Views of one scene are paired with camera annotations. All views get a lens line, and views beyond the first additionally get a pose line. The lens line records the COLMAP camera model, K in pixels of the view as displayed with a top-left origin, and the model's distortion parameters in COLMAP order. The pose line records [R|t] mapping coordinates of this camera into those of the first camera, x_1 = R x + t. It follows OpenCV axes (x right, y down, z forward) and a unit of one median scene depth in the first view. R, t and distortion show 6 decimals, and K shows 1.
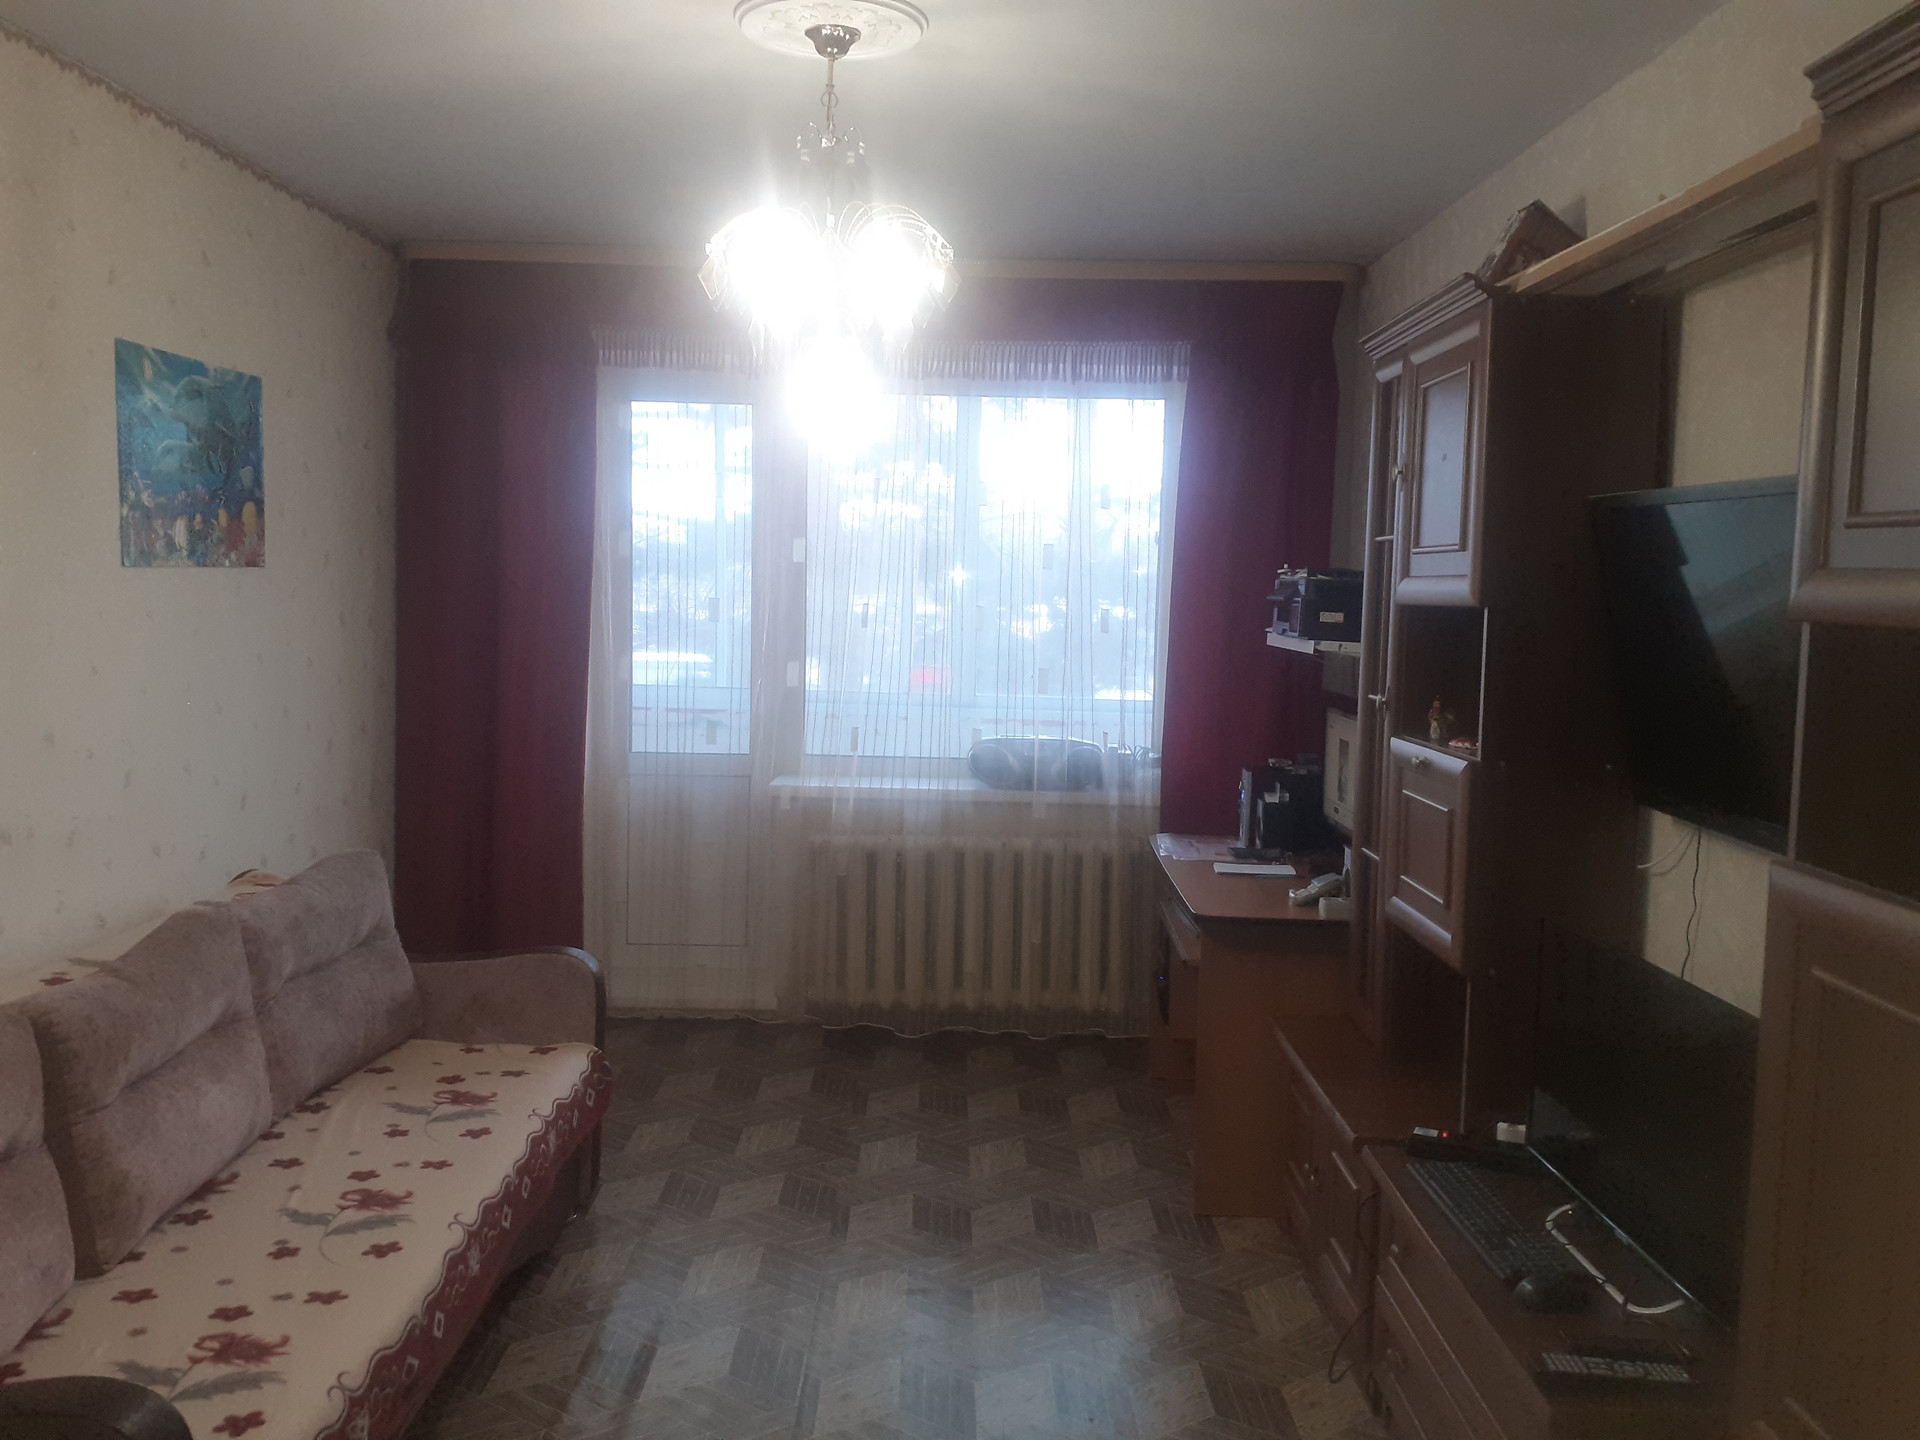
lens RADIAL K [[1515.8, 0, 962.6], [0, 1515.8, 684.8], [0, 0, 1]] dist [0.113638, -0.277495]
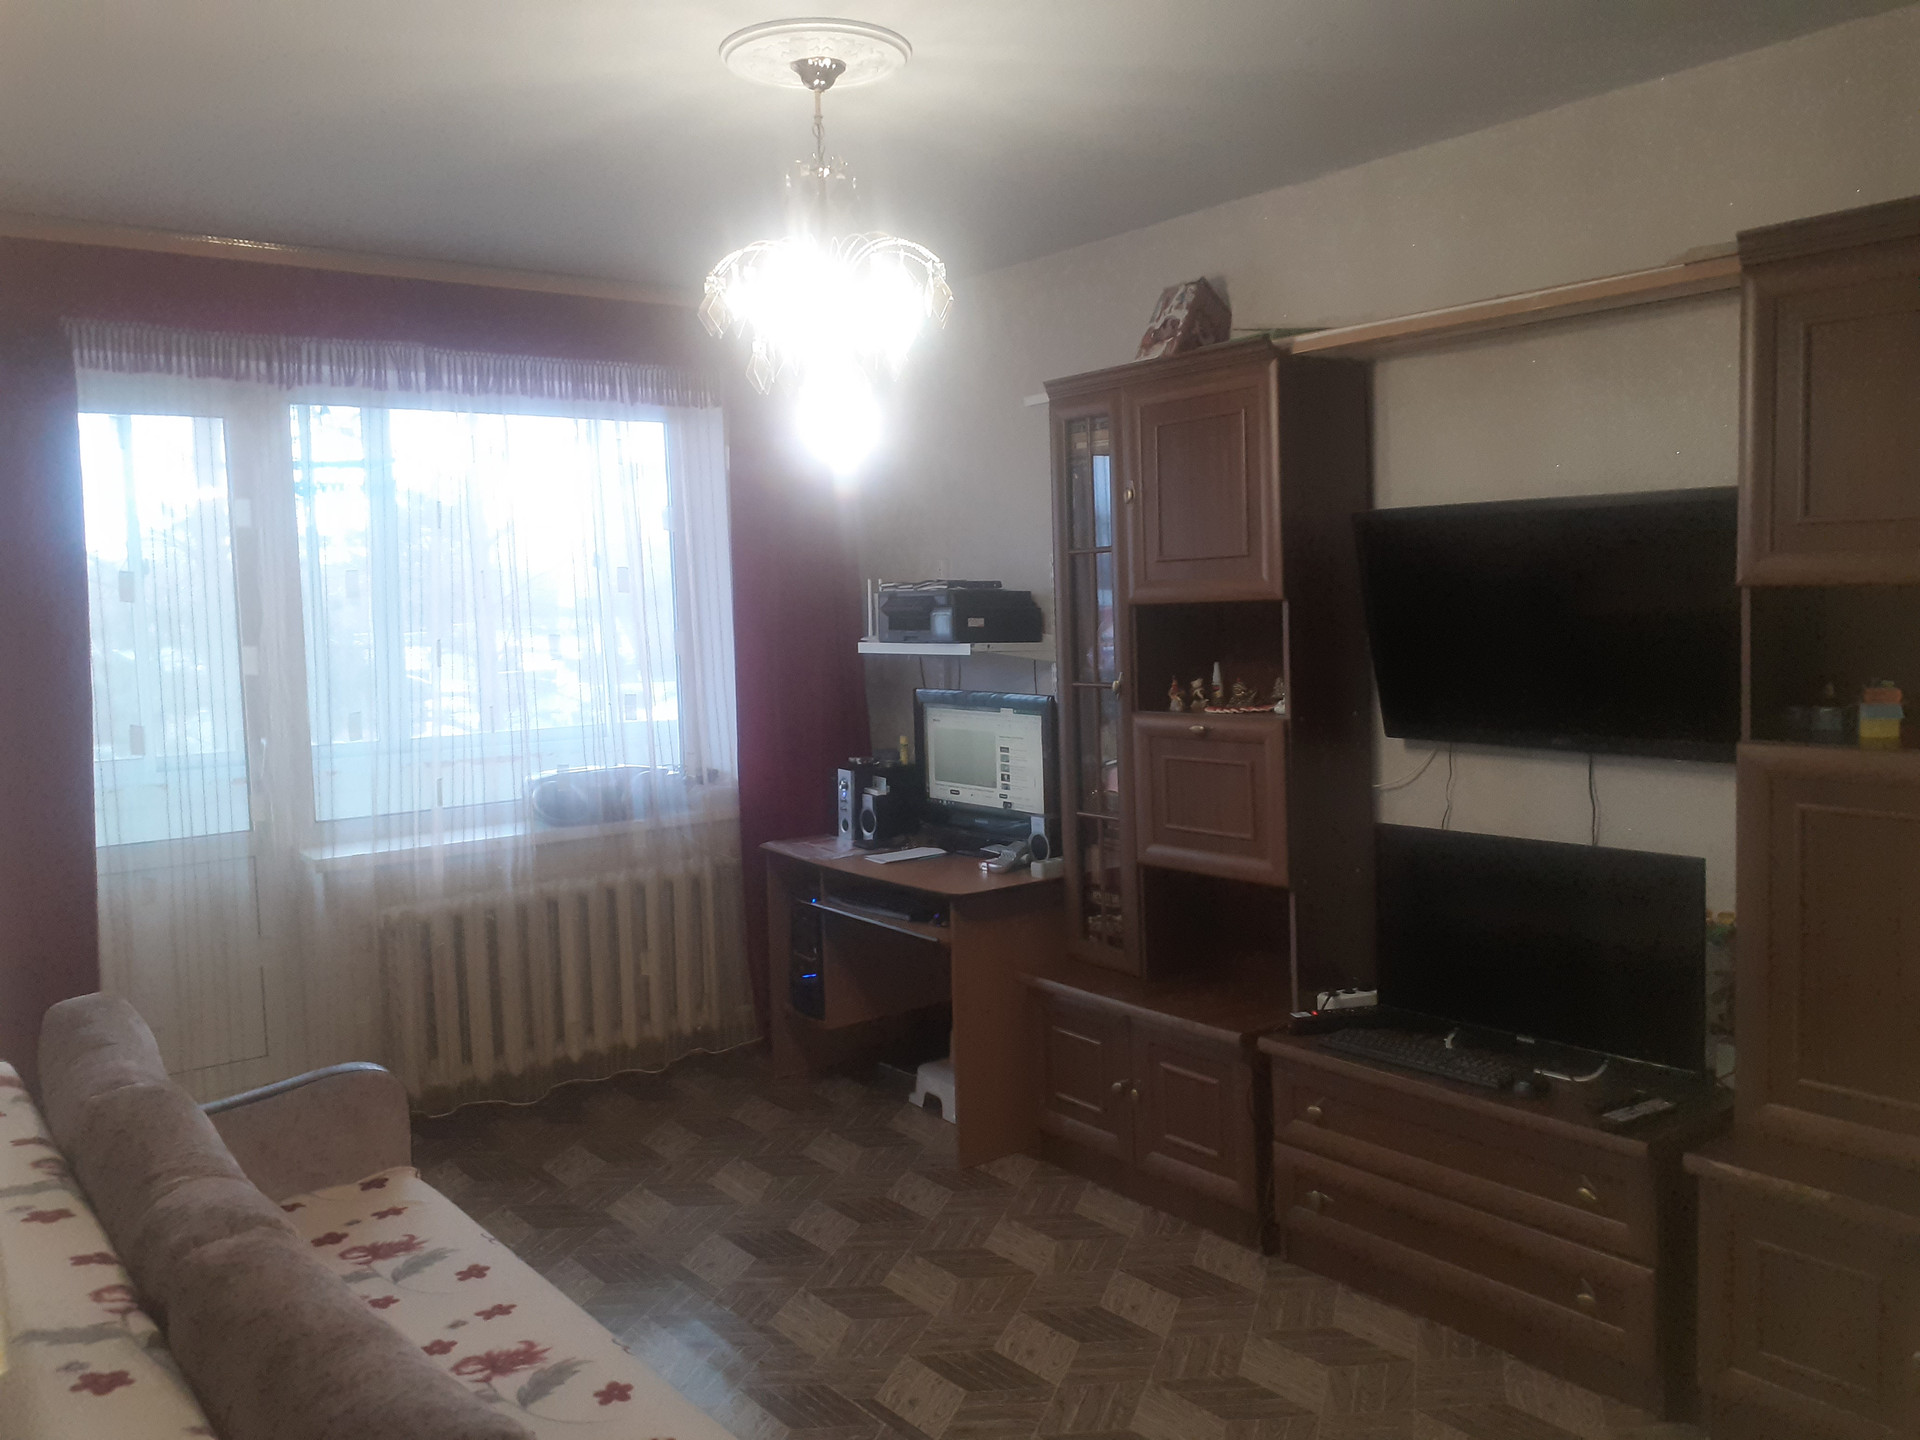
lens RADIAL K [[1515.8, 0, 962.6], [0, 1515.8, 684.8], [0, 0, 1]] dist [0.113638, -0.277495]
pose [[0.784947, -0.084035, 0.613837, -0.407994], [0.092171, 0.995573, 0.018430, -0.016956], [-0.612668, 0.042112, 0.789218, 0.097872]]
